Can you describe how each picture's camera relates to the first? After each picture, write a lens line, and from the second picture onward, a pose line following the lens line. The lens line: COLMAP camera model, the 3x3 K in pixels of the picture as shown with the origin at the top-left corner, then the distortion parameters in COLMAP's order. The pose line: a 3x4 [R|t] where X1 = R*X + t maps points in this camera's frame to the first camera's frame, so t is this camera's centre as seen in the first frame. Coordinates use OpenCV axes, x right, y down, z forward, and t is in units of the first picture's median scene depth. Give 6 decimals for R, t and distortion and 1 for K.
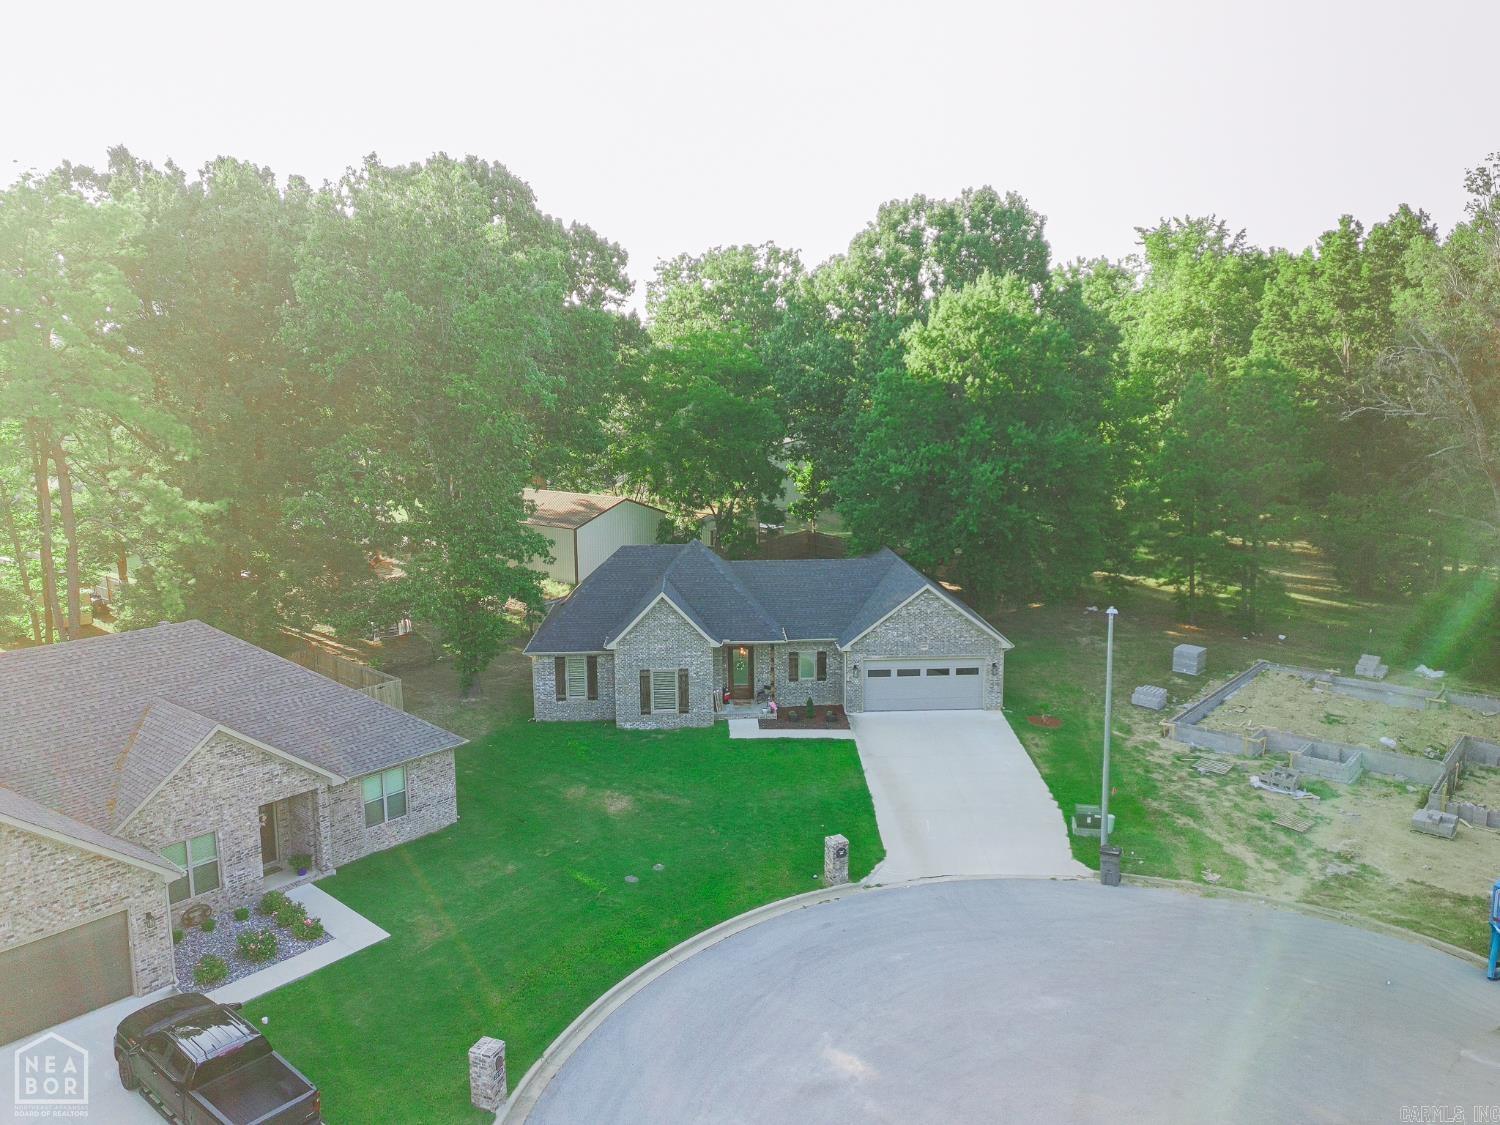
lens RADIAL K [[1090.5, 0, 748.0], [0, 1090.5, 538.1], [0, 0, 1]] dist [0.096138, -0.093724]
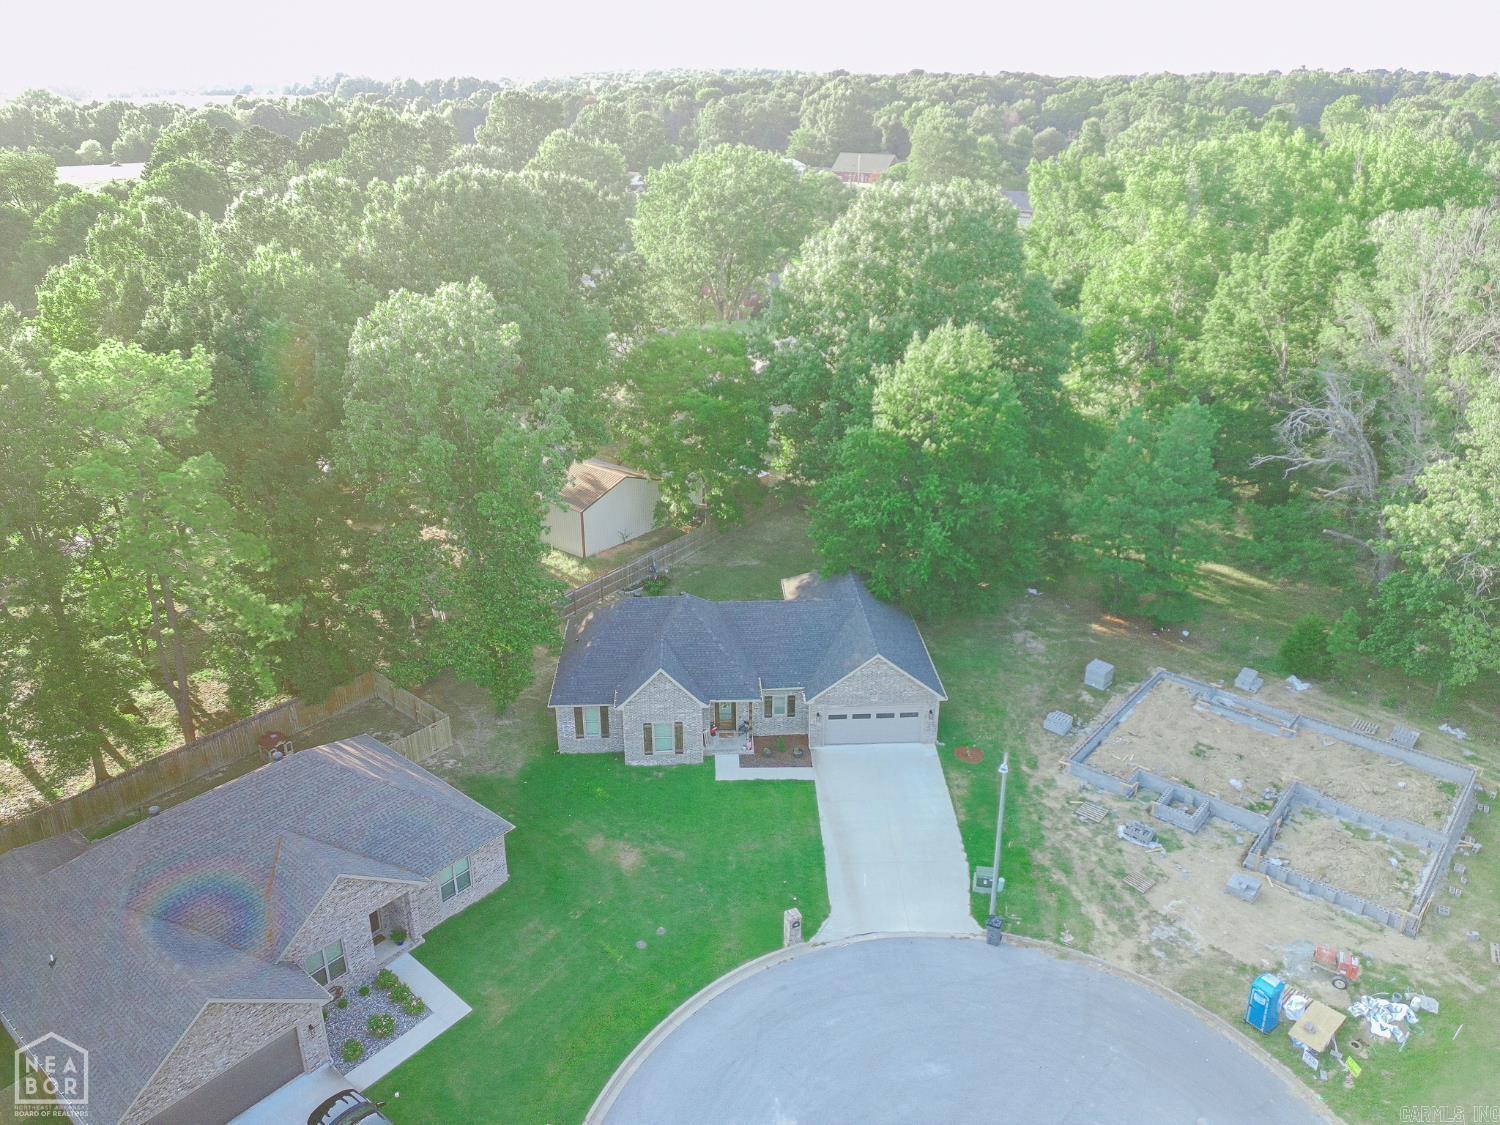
lens RADIAL K [[1090.5, 0, 748.0], [0, 1090.5, 538.1], [0, 0, 1]] dist [0.096138, -0.093724]
pose [[0.999981, 0.004608, 0.004144, 0.013731], [-0.005431, 0.973680, 0.227856, -0.371295], [-0.002985, -0.227874, 0.973686, -0.161820]]
